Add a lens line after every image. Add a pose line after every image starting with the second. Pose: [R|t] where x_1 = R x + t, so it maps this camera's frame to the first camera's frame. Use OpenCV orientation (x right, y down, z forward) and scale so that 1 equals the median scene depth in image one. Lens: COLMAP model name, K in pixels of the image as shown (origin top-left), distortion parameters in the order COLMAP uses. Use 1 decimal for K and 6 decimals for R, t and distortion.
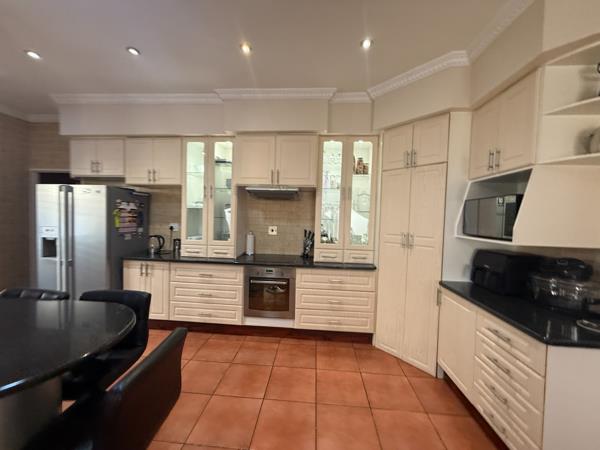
lens RADIAL K [[240.7, 0, 295.7], [0, 240.7, 222.1], [0, 0, 1]] dist [-0.003140, -0.000144]
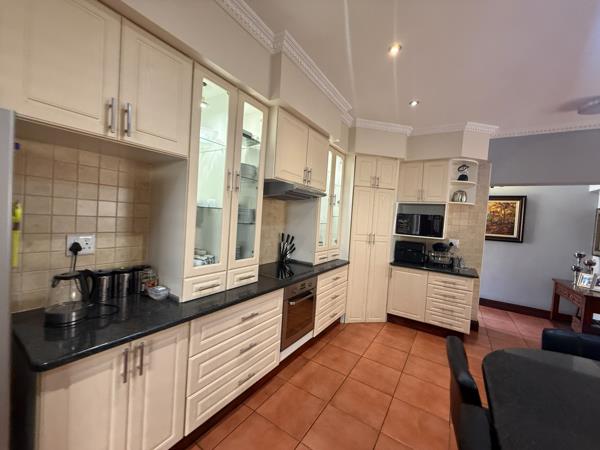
lens RADIAL K [[240.7, 0, 298.4], [0, 240.7, 223.4], [0, 0, 1]] dist [-0.003140, -0.000144]
pose [[0.478457, -0.022423, 0.877825, -0.848048], [-0.028829, 0.998734, 0.041225, -0.052725], [-0.877638, -0.045031, 0.477205, 0.594877]]
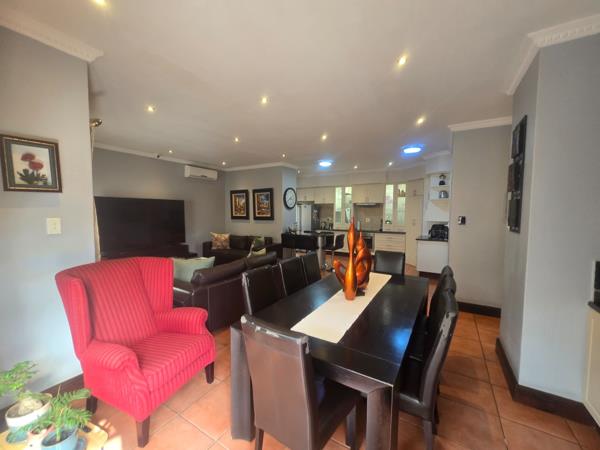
lens RADIAL K [[240.7, 0, 303.0], [0, 240.7, 227.3], [0, 0, 1]] dist [-0.003140, -0.000144]
pose [[0.901272, 0.008290, -0.433174, 0.439301], [0.006920, 0.999414, 0.033524, 0.028510], [0.433198, -0.033212, 0.900687, -1.769441]]
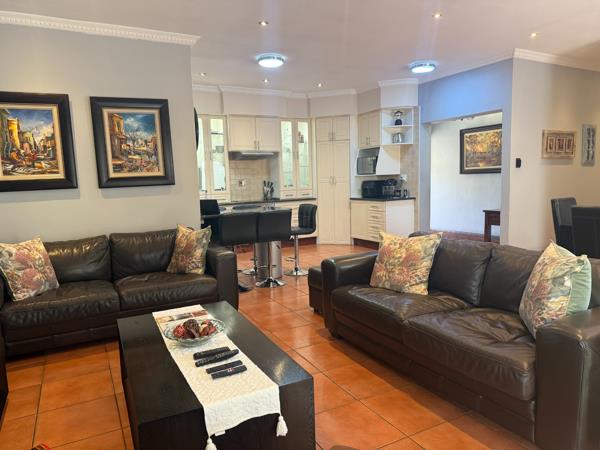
lens RADIAL K [[418.5, 0, 299.5], [0, 418.5, 226.1], [0, 0, 1]] dist [0.020643, -0.008971]
pose [[0.836107, -0.115794, 0.536206, -1.314326], [0.068961, 0.991900, 0.106670, 0.054290], [-0.544214, -0.052210, 0.837320, -1.367128]]
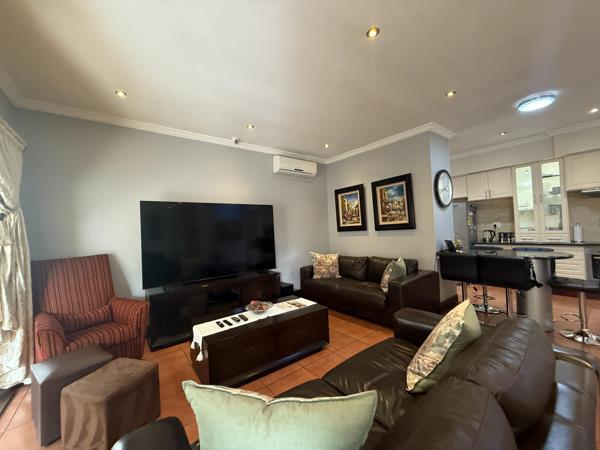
lens RADIAL K [[240.7, 0, 297.7], [0, 240.7, 223.6], [0, 0, 1]] dist [-0.003140, -0.000144]
pose [[0.673796, -0.071815, -0.735419, -0.297930], [0.043437, 0.997394, -0.057600, 0.053548], [0.737639, 0.006867, 0.675160, -1.151285]]
